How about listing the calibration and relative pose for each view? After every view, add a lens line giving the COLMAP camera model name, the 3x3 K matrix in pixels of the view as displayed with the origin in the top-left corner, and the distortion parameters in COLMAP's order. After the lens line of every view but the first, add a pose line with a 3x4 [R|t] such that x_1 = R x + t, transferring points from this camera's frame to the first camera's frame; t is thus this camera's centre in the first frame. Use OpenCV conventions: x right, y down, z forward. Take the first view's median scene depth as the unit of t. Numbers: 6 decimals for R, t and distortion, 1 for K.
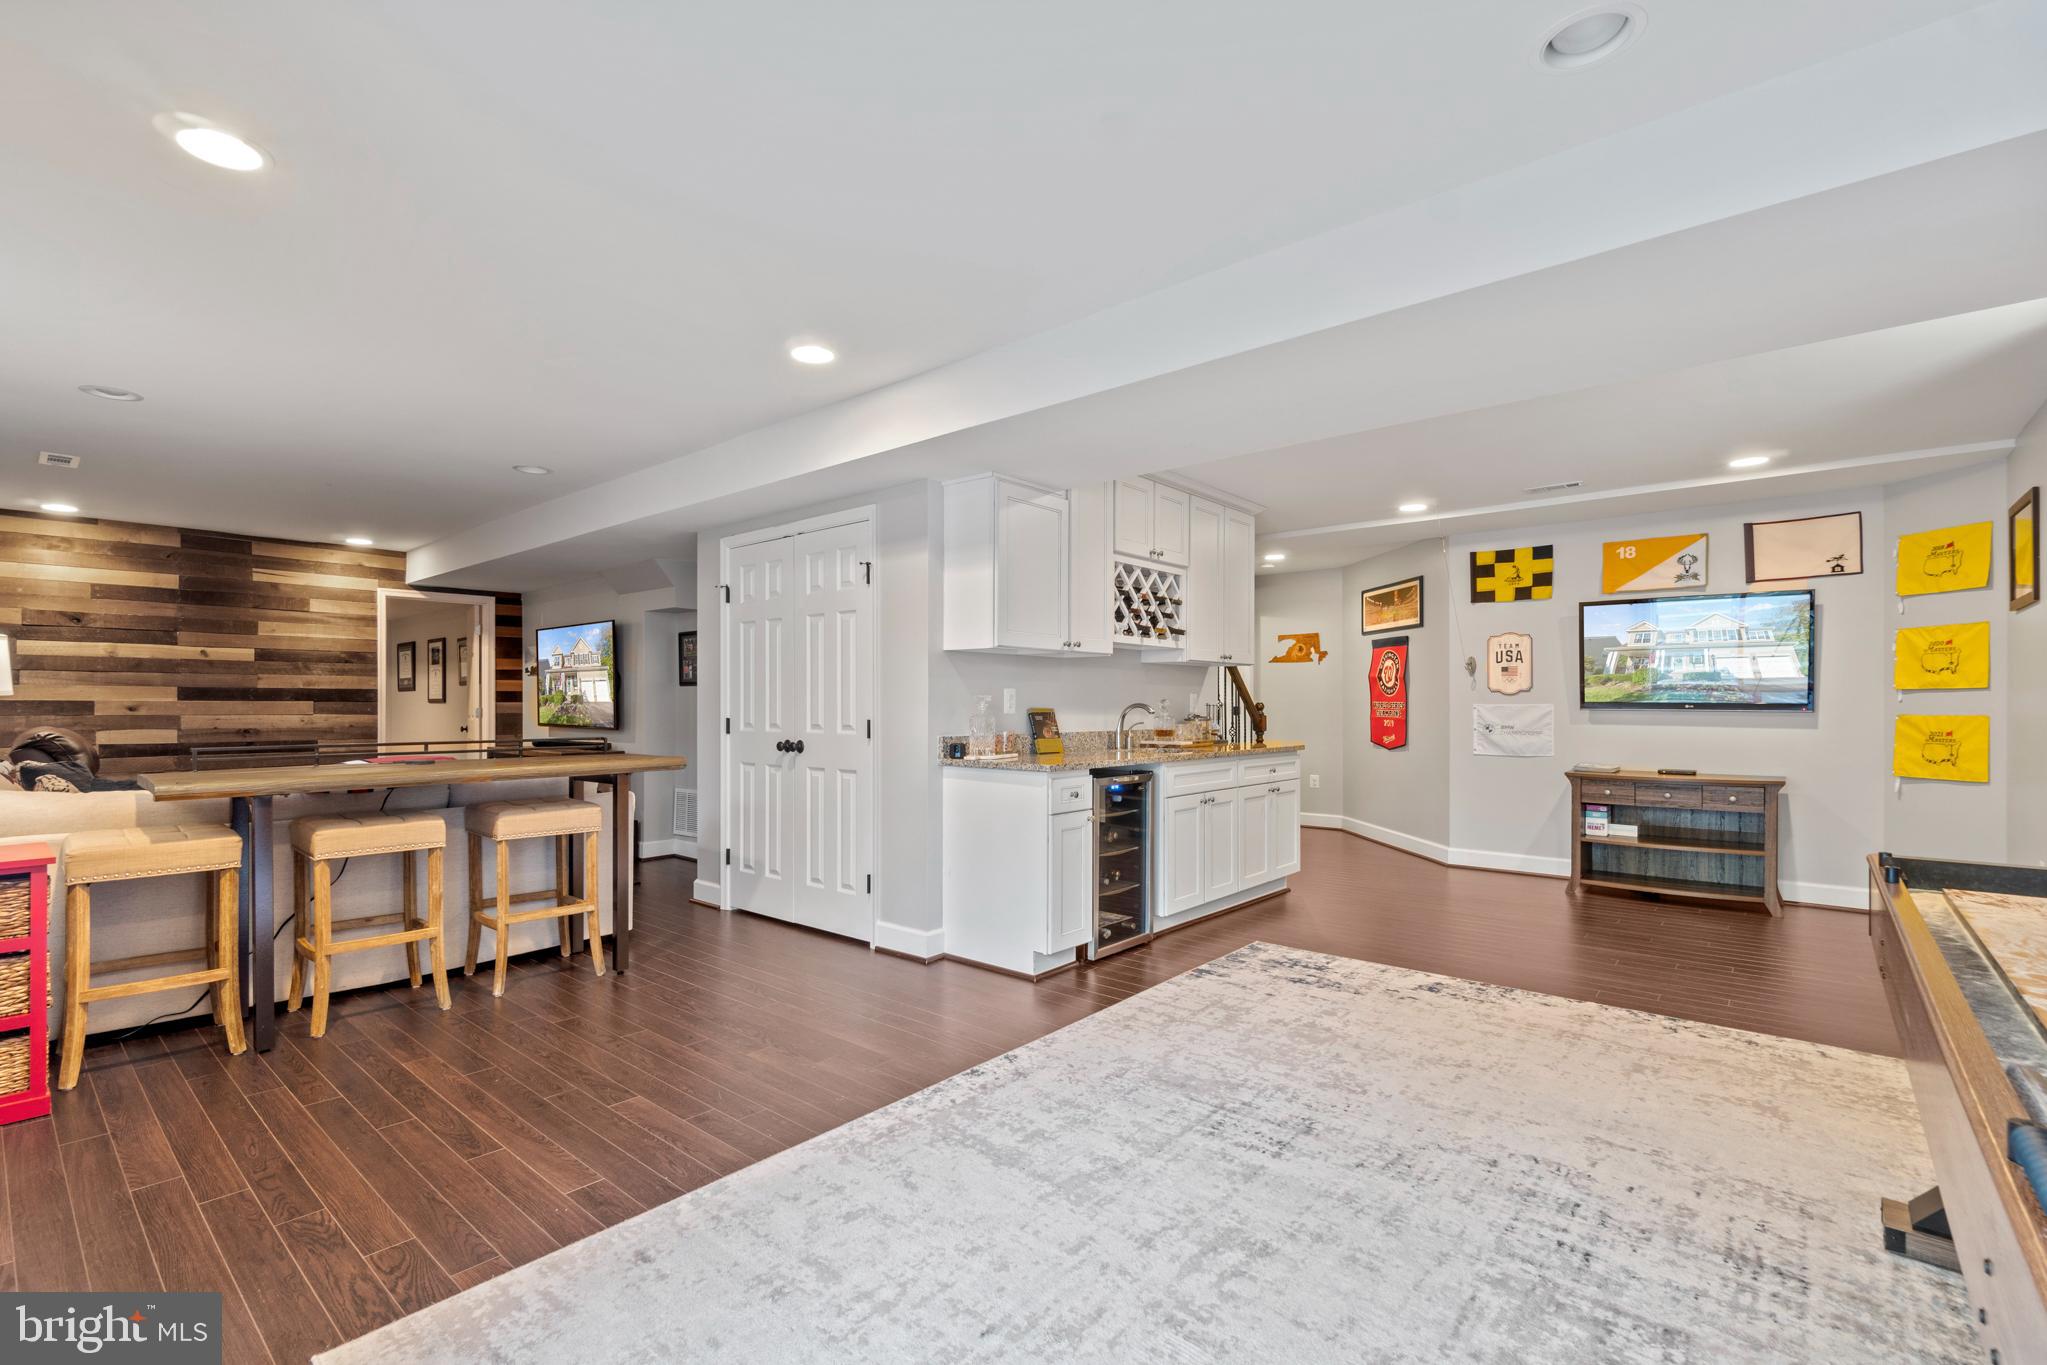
lens RADIAL K [[894.6, 0, 1035.2], [0, 894.6, 700.3], [0, 0, 1]] dist [-0.003387, 0.000451]
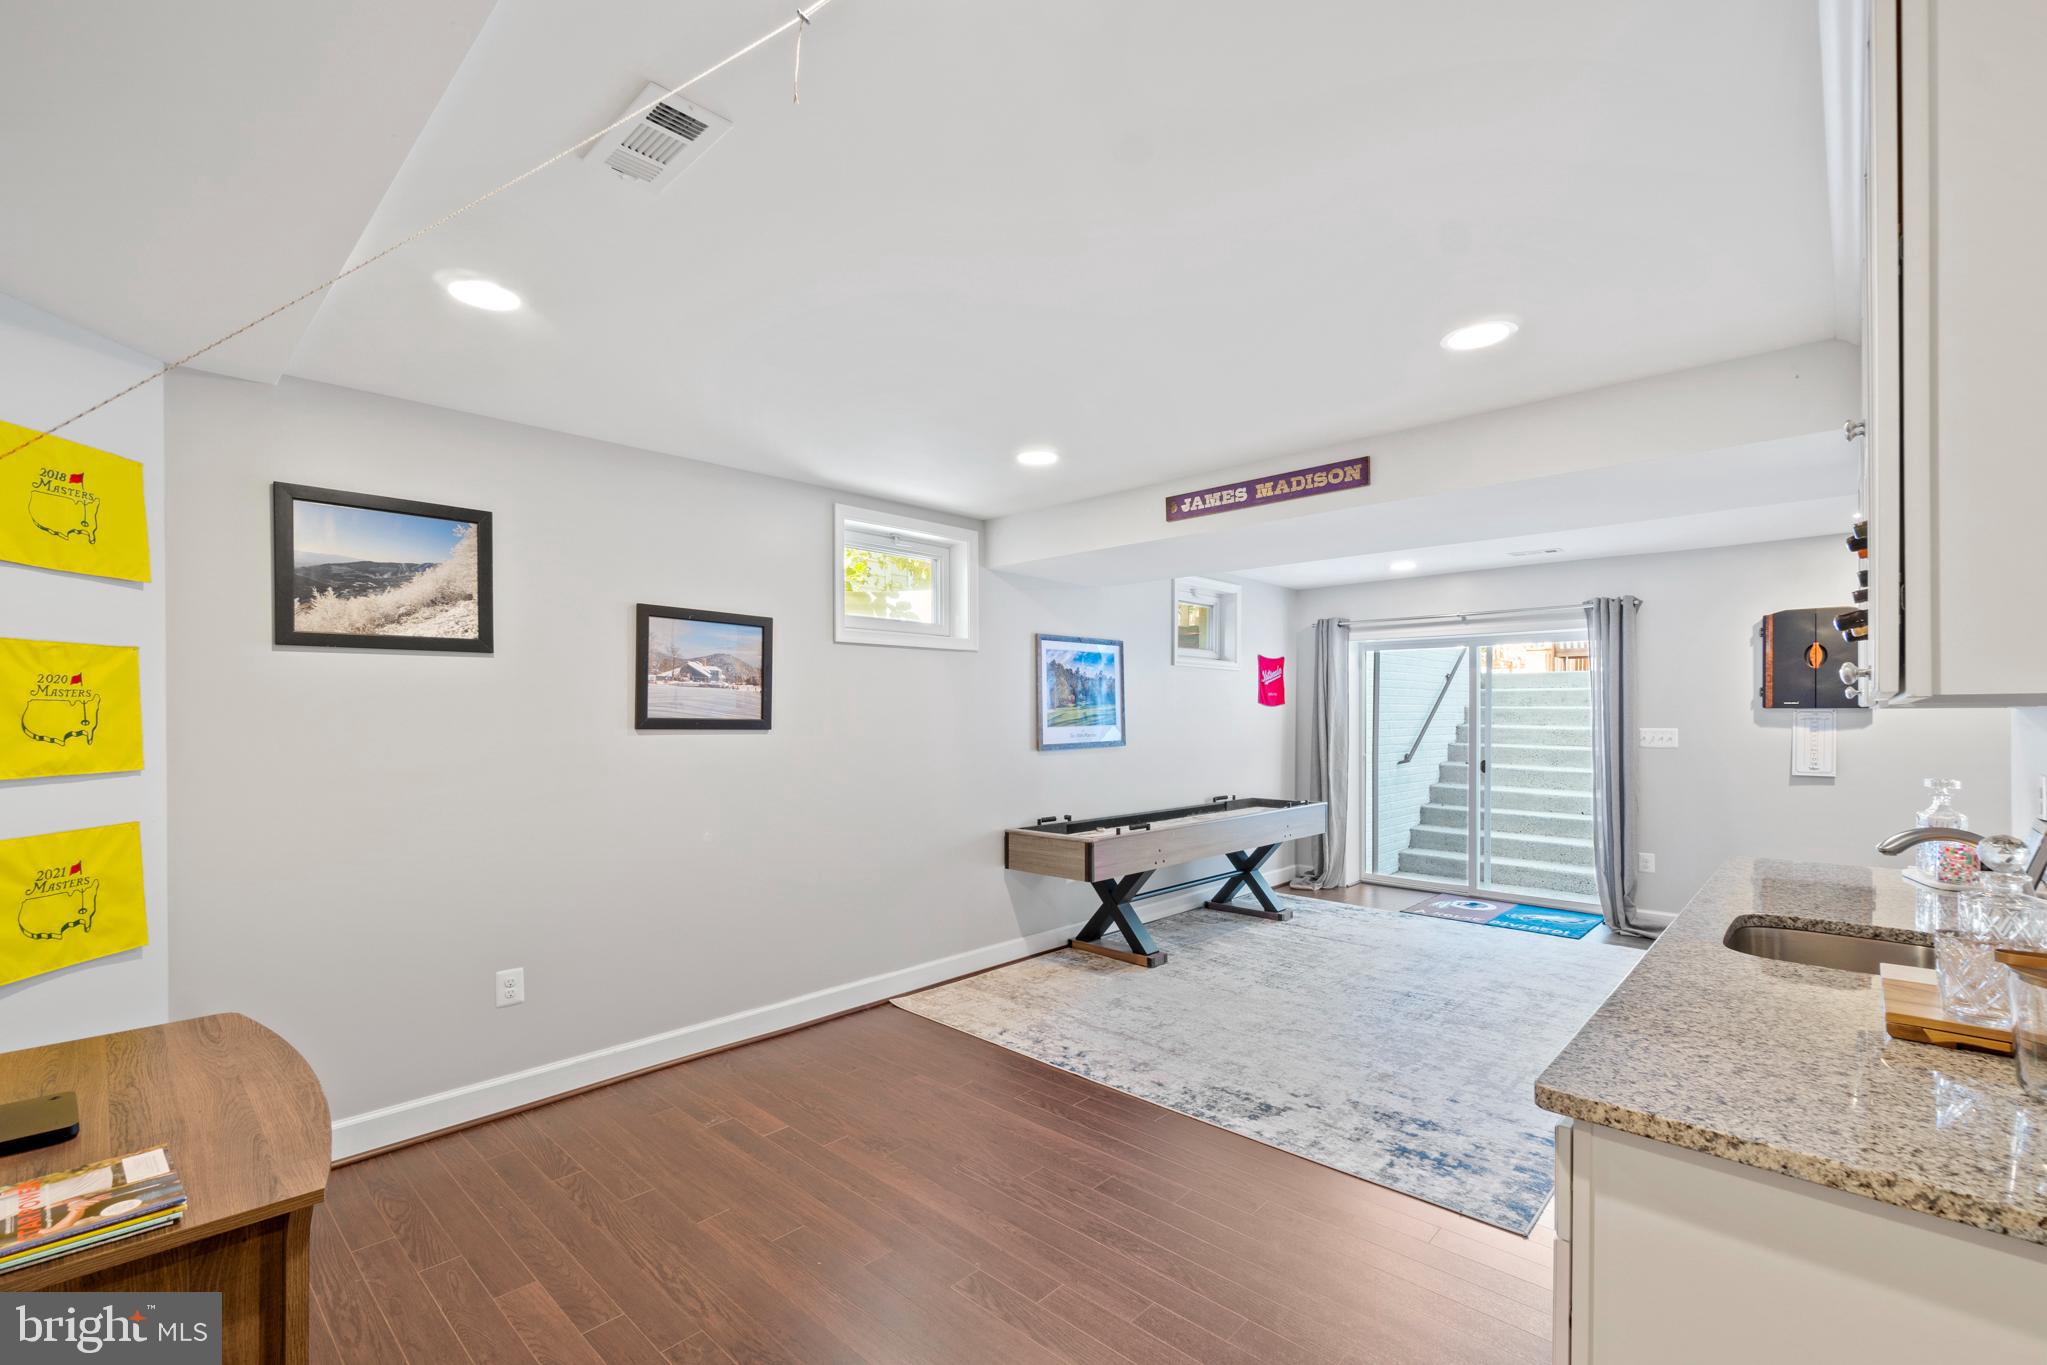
lens RADIAL K [[894.6, 0, 1011.3], [0, 894.6, 670.1], [0, 0, 1]] dist [-0.003387, 0.000451]
pose [[-0.997984, 0.004676, 0.063298, 0.601876], [0.001210, 0.998503, -0.054675, -0.052686], [-0.063459, -0.054488, -0.996496, 1.807747]]
